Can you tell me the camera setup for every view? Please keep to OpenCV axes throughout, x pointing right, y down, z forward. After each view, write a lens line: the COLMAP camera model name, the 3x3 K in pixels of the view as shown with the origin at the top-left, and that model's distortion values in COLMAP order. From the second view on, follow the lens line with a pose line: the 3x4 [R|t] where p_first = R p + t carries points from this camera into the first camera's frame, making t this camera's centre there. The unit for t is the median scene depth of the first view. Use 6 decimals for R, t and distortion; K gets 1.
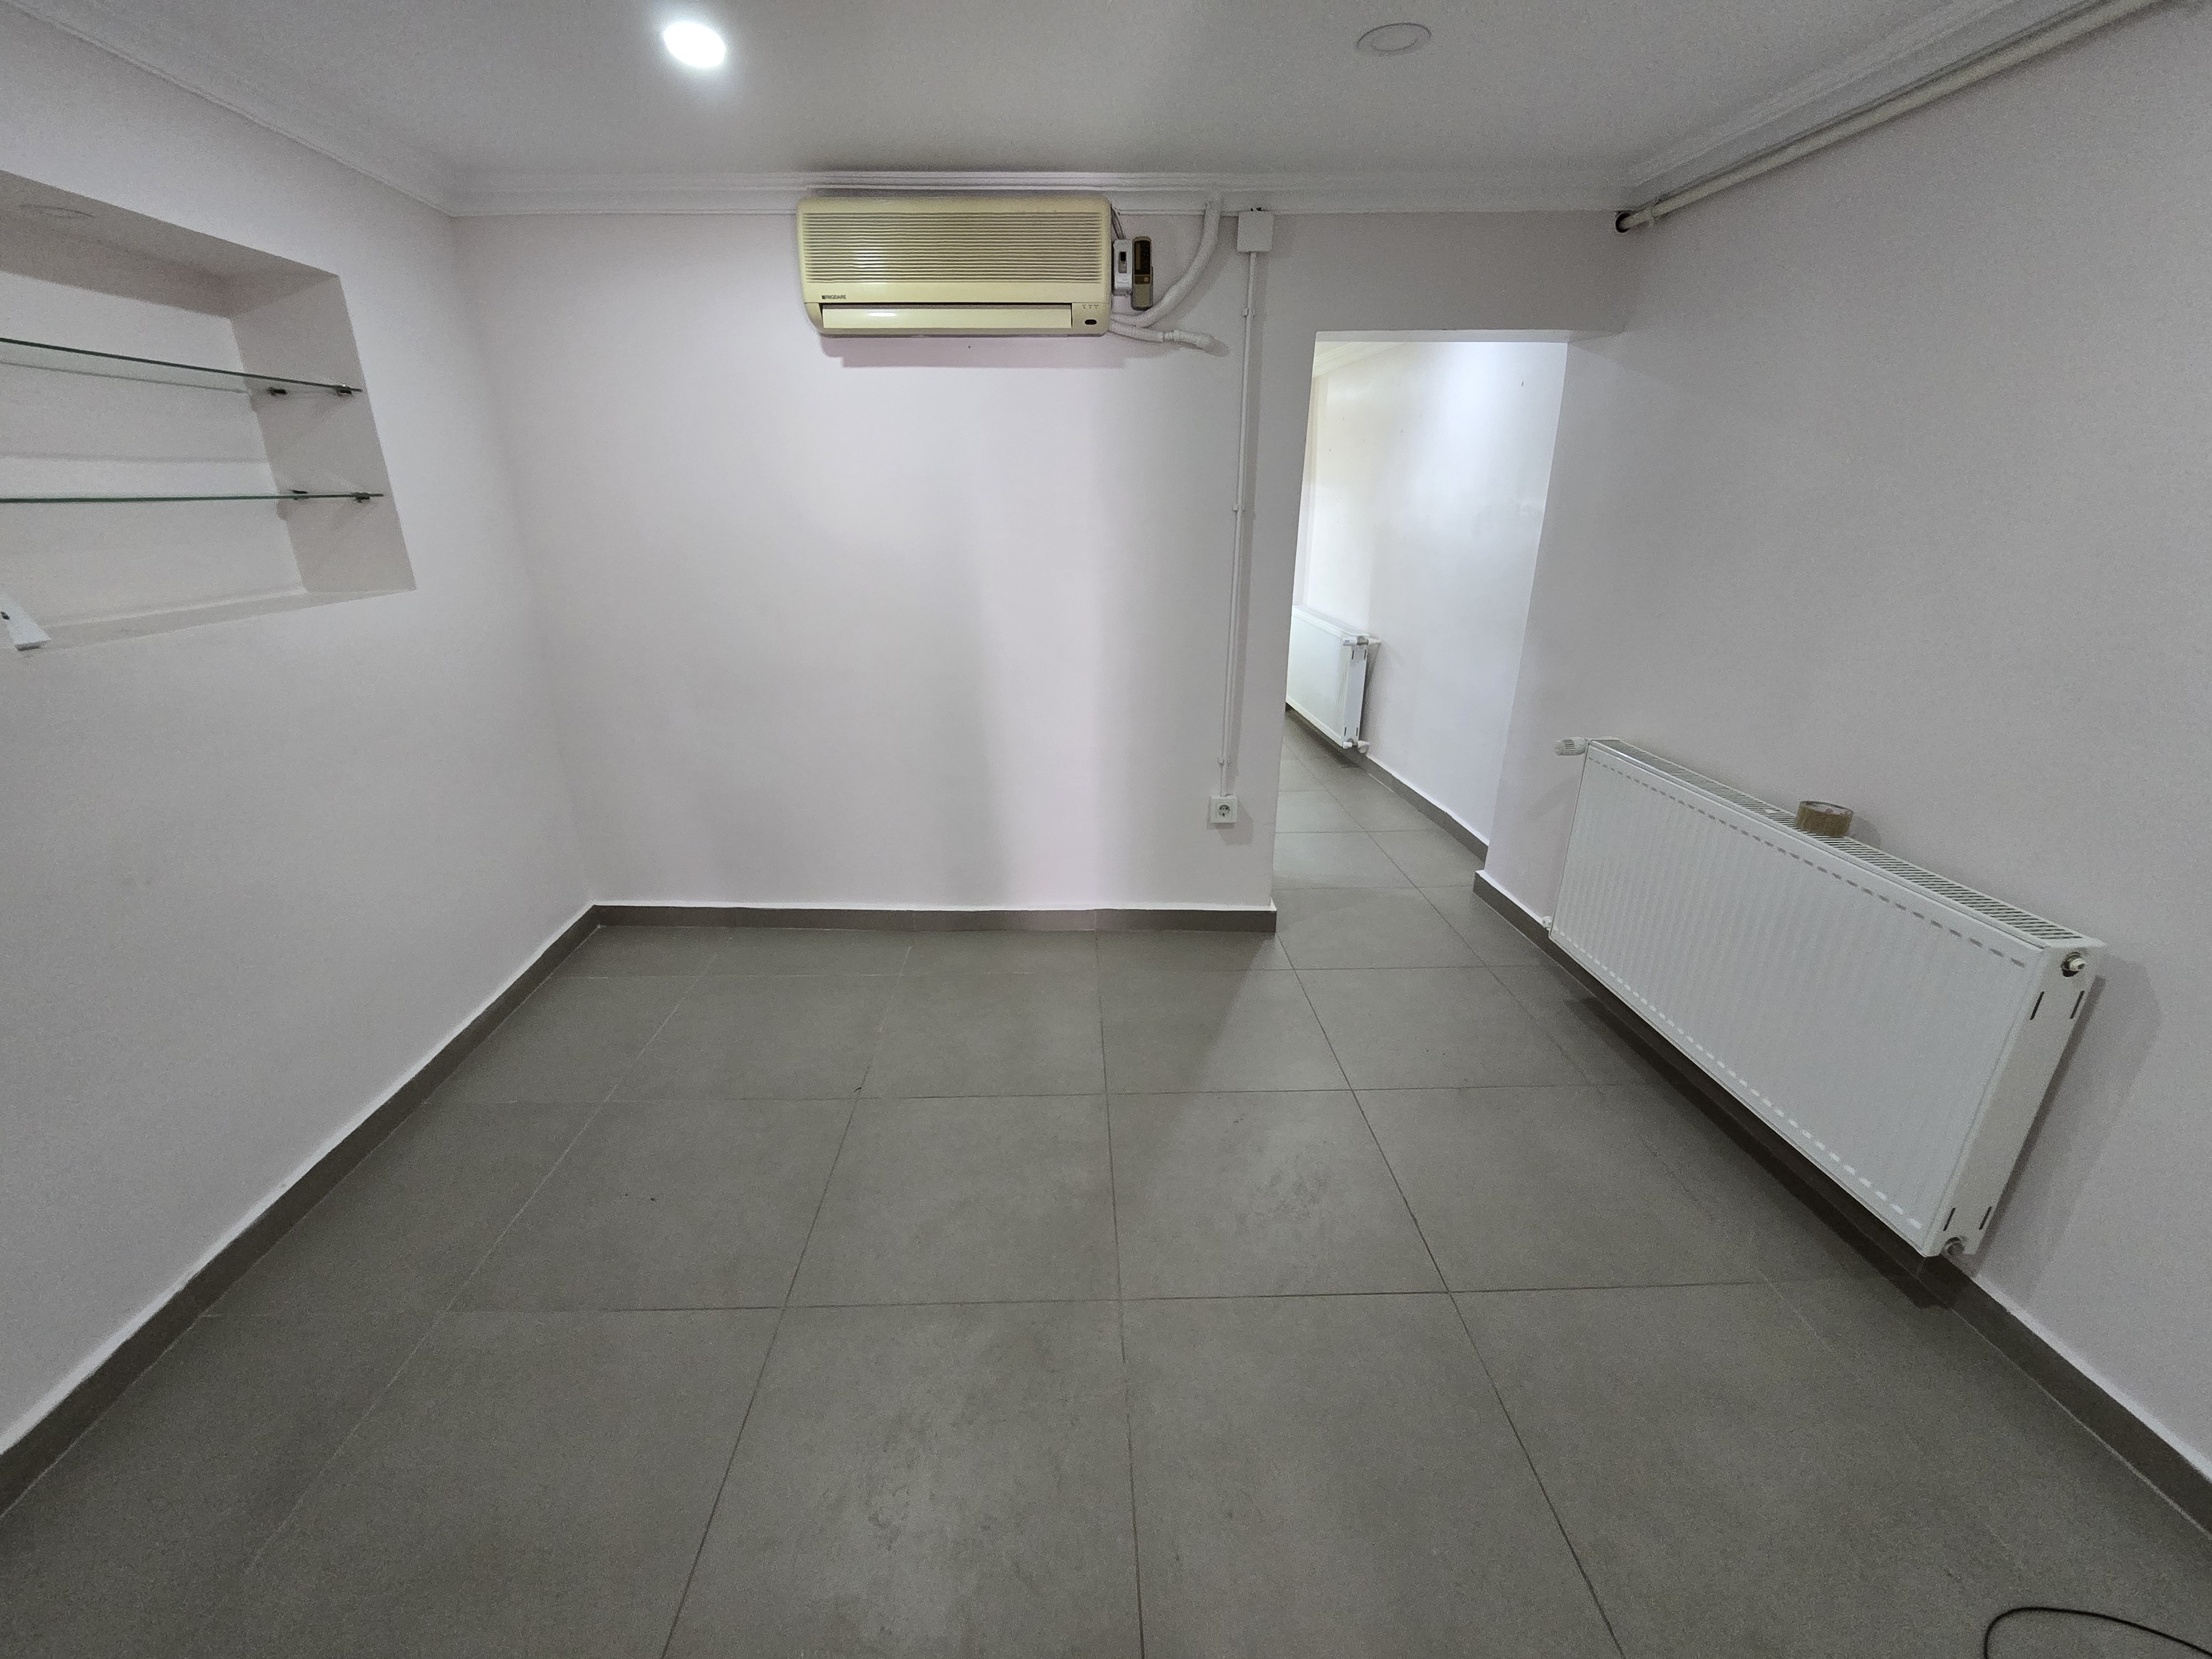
lens RADIAL K [[913.3, 0, 1088.3], [0, 913.3, 820.8], [0, 0, 1]] dist [0.000752, 0.001024]
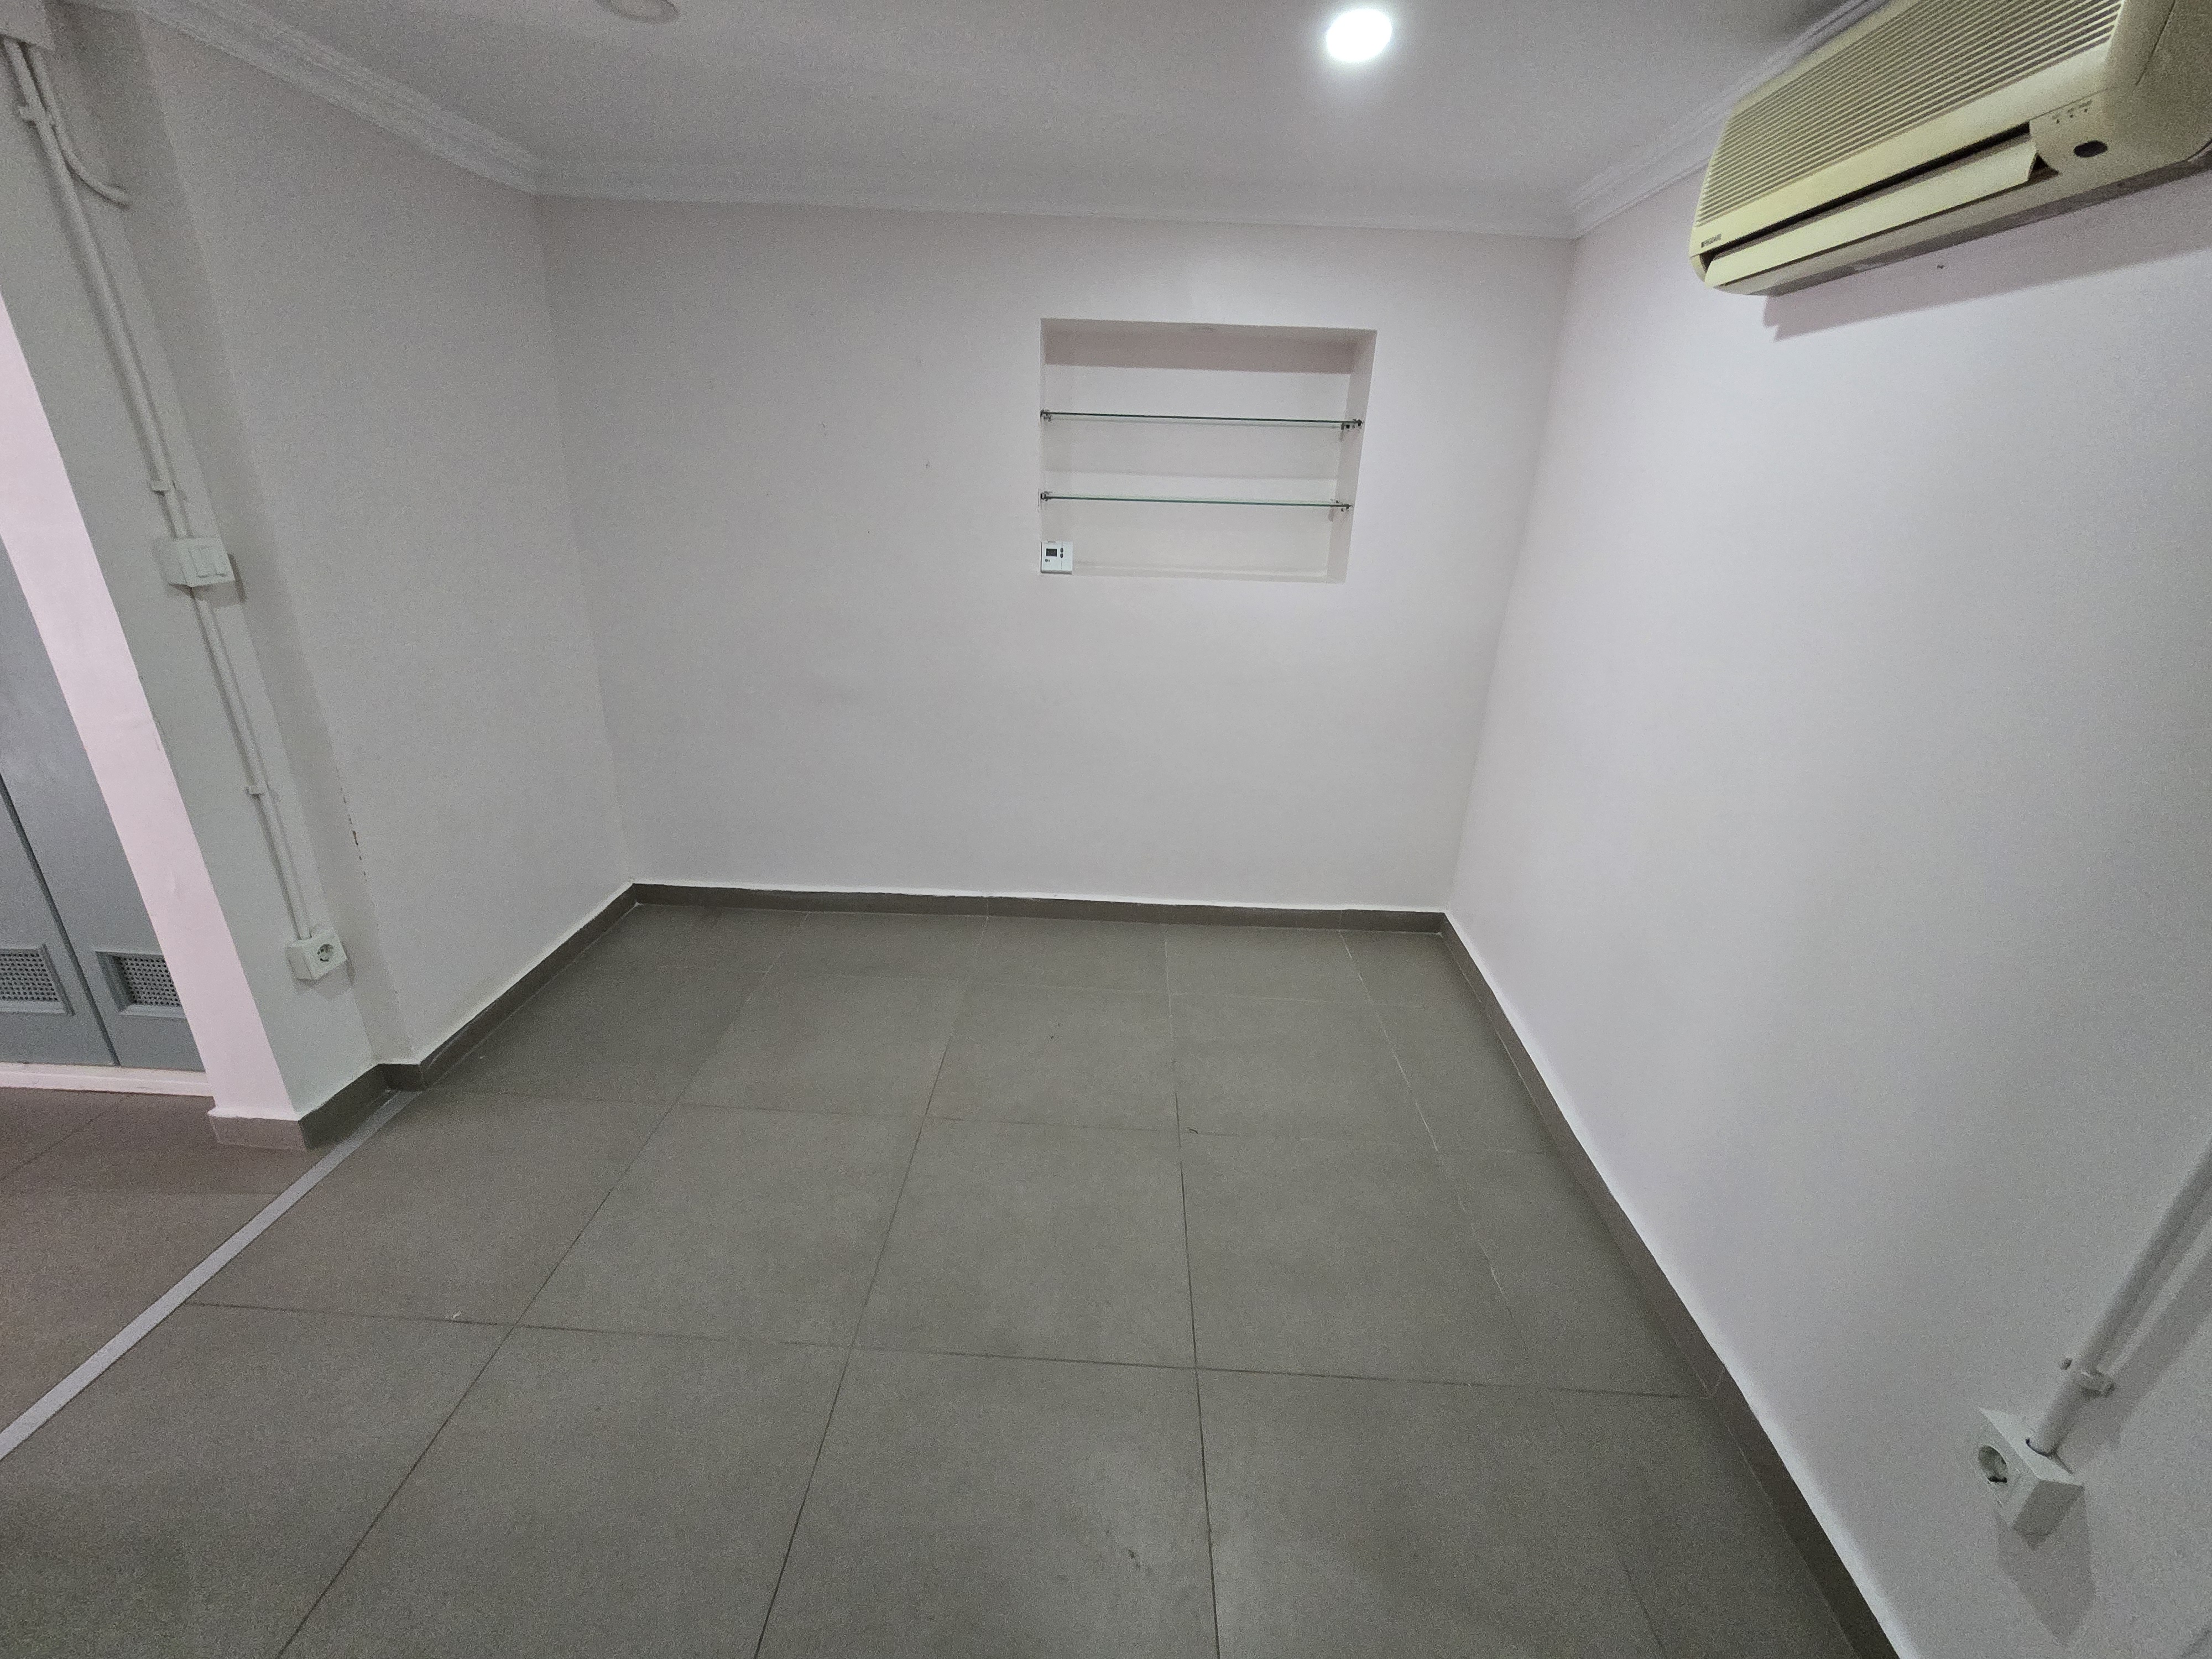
lens RADIAL K [[913.3, 0, 1088.3], [0, 913.3, 820.8], [0, 0, 1]] dist [0.000752, 0.001024]
pose [[-0.074336, 0.362392, -0.929057, 0.545171], [-0.366199, 0.856627, 0.363440, -0.304065], [0.927563, 0.367236, 0.069029, 0.725463]]
